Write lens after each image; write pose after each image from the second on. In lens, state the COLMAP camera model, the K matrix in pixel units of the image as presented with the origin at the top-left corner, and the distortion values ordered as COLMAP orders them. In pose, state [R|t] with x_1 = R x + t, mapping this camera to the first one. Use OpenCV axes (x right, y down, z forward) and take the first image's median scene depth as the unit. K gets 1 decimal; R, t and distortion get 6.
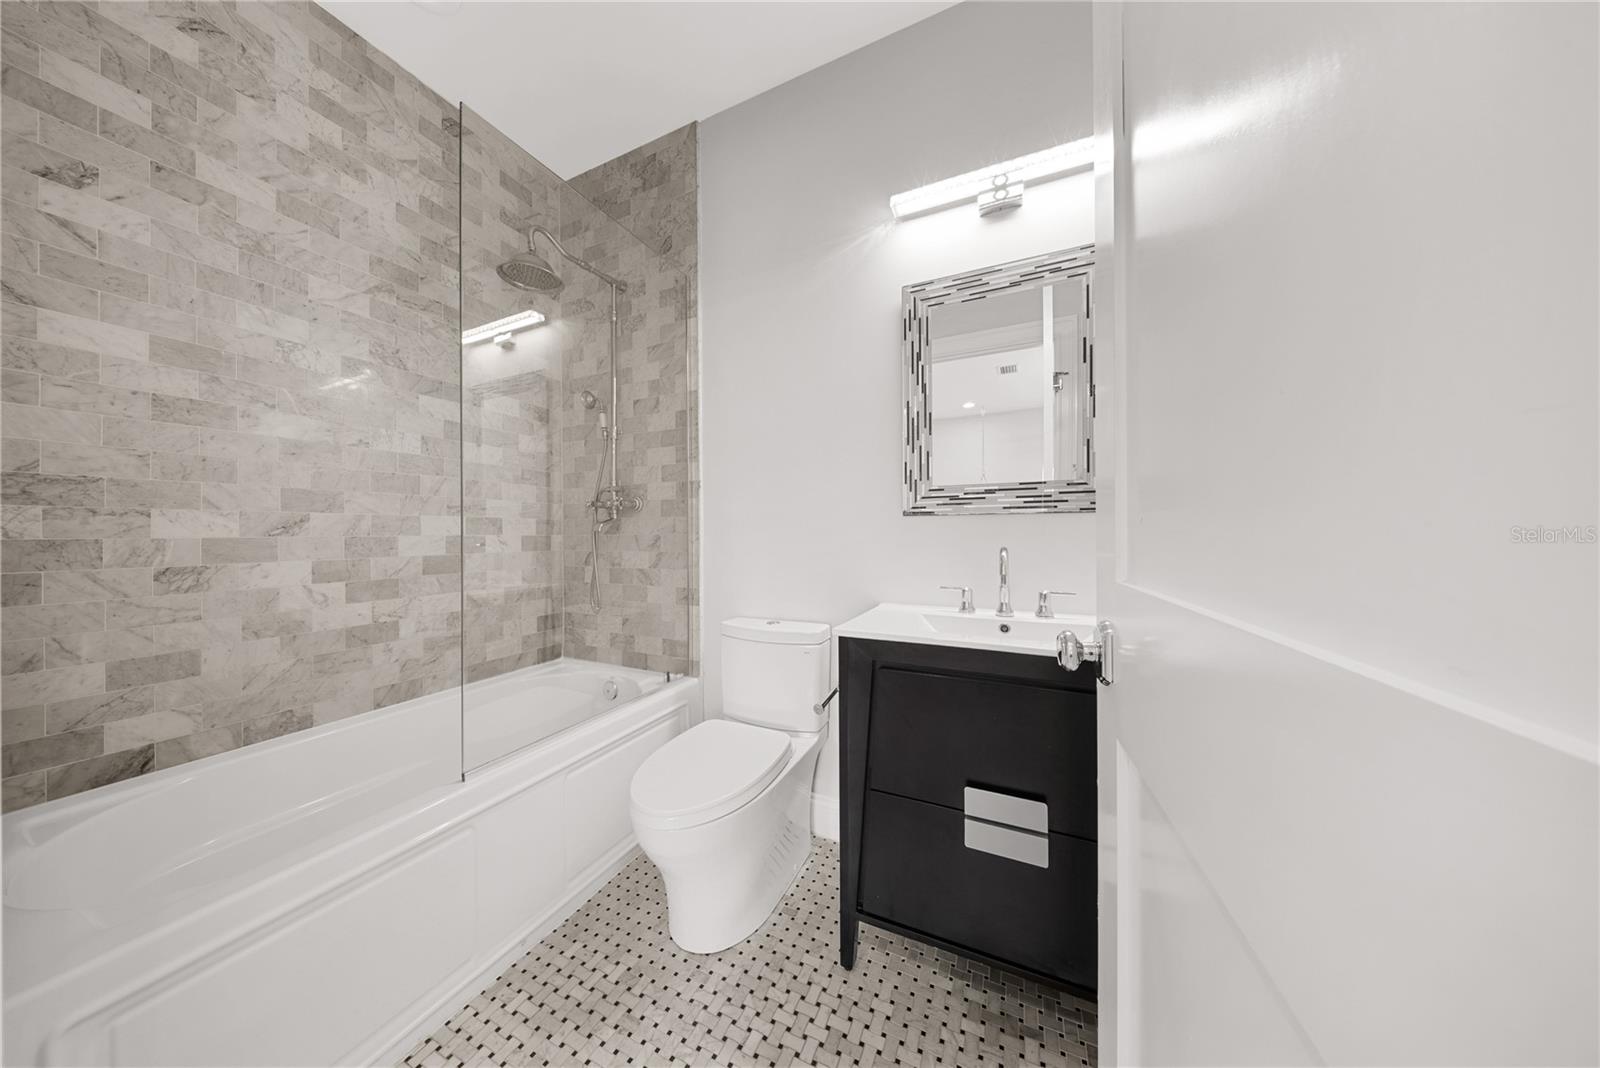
lens RADIAL K [[473.0, 0, 798.1], [0, 473.0, 532.1], [0, 0, 1]] dist [0.002193, 0.000014]
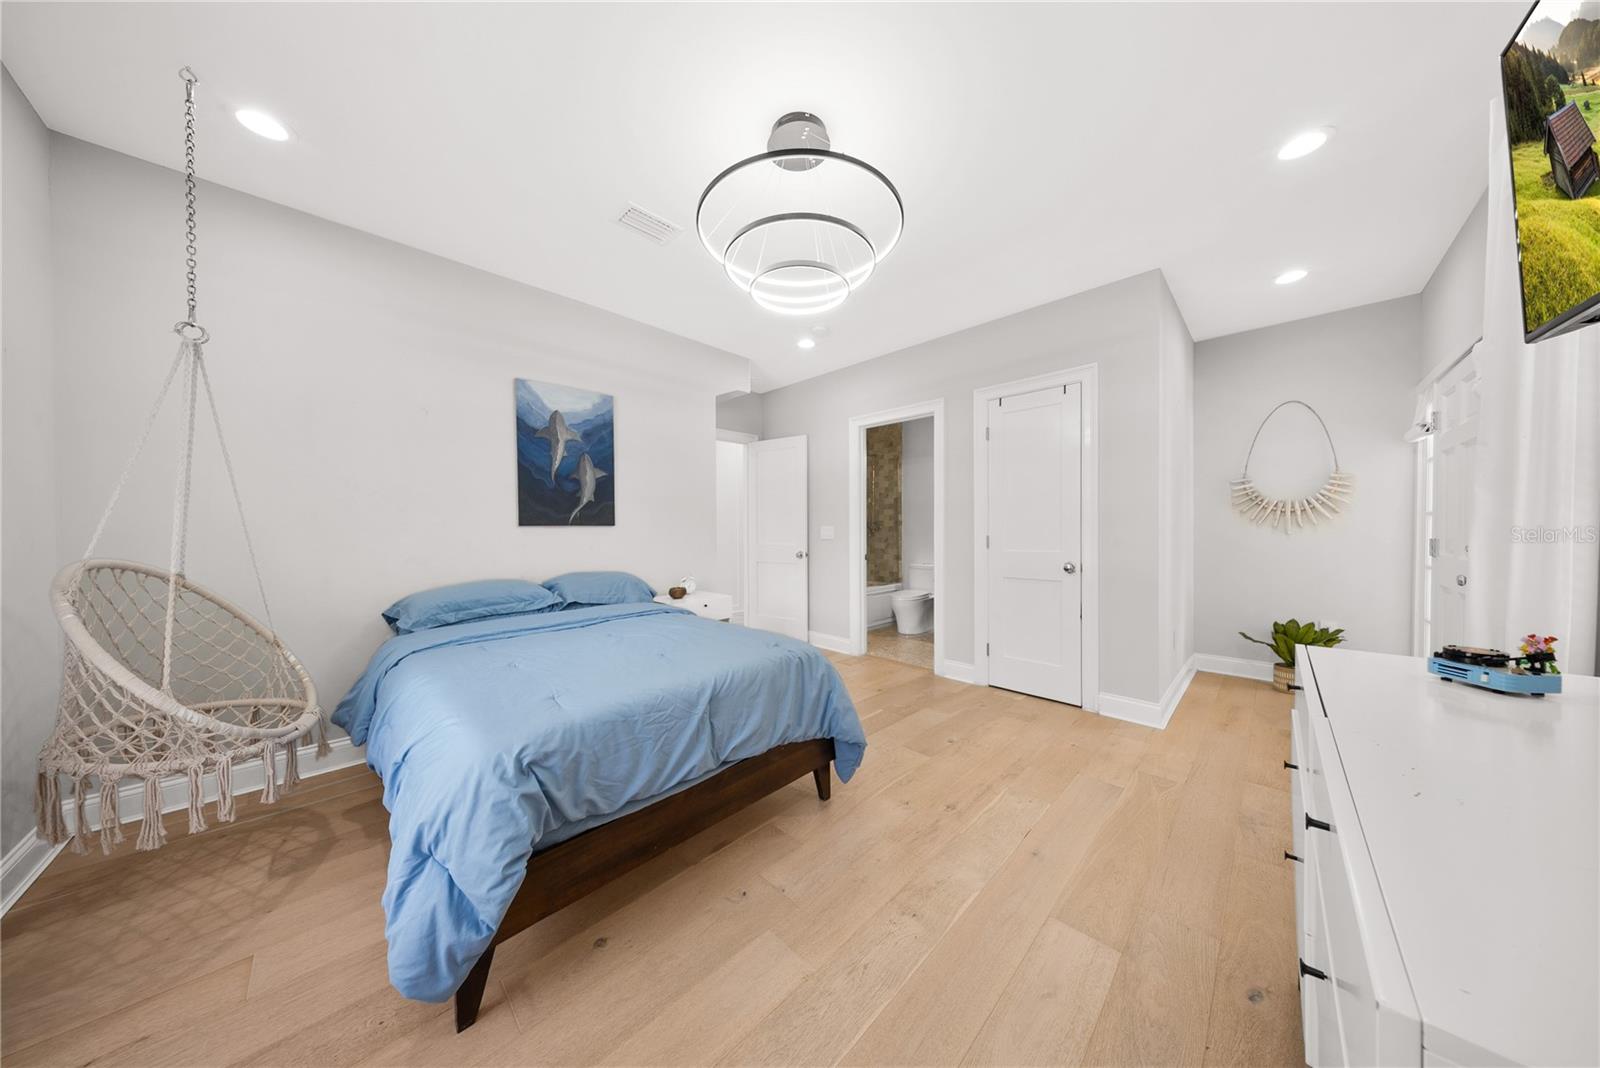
lens RADIAL K [[473.0, 0, 796.6], [0, 473.0, 535.9], [0, 0, 1]] dist [0.002193, 0.000014]
pose [[0.939147, 0.003362, -0.343500, 0.207318], [-0.000988, 0.999974, 0.007084, -0.026204], [0.343515, -0.006314, 0.939126, -2.126222]]
